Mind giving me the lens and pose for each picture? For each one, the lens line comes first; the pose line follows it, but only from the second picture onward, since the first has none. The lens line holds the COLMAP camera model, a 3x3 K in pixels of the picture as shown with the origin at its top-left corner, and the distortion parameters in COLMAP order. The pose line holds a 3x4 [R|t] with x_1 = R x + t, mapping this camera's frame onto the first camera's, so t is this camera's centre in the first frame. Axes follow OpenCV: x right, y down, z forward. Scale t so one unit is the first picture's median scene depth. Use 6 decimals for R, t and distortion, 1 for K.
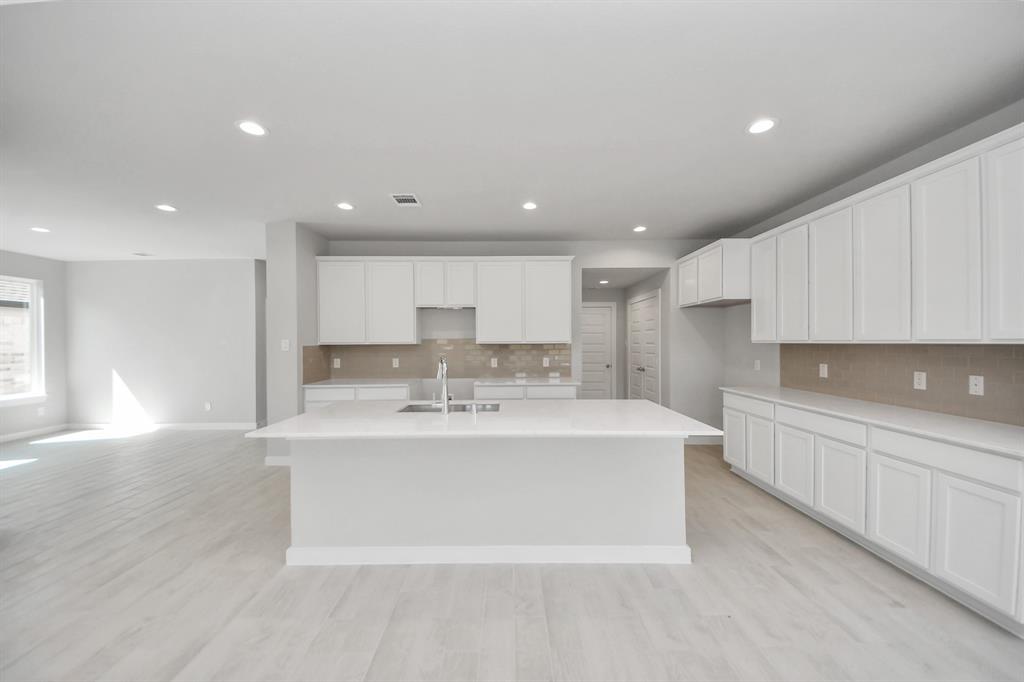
lens RADIAL K [[377.2, 0, 514.4], [0, 377.2, 342.1], [0, 0, 1]] dist [-0.002262, -0.000383]
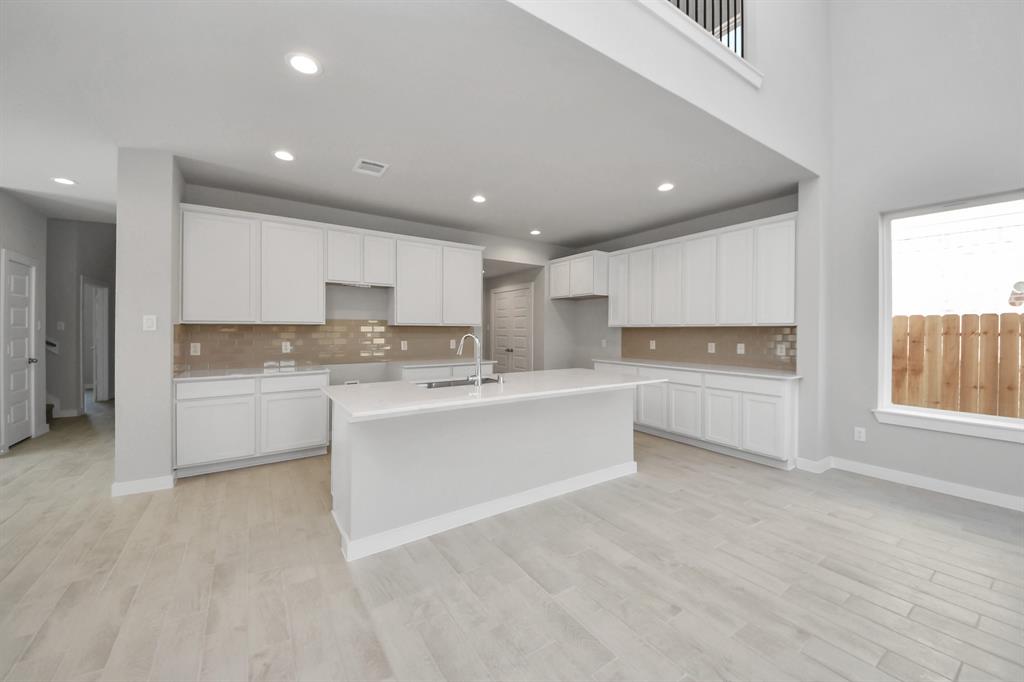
lens RADIAL K [[377.2, 0, 521.7], [0, 377.2, 337.5], [0, 0, 1]] dist [-0.002262, -0.000383]
pose [[0.831065, -0.003976, 0.556162, -0.419691], [-0.007747, 0.999795, 0.018725, 0.017700], [-0.556122, -0.019870, 0.830863, 0.013375]]
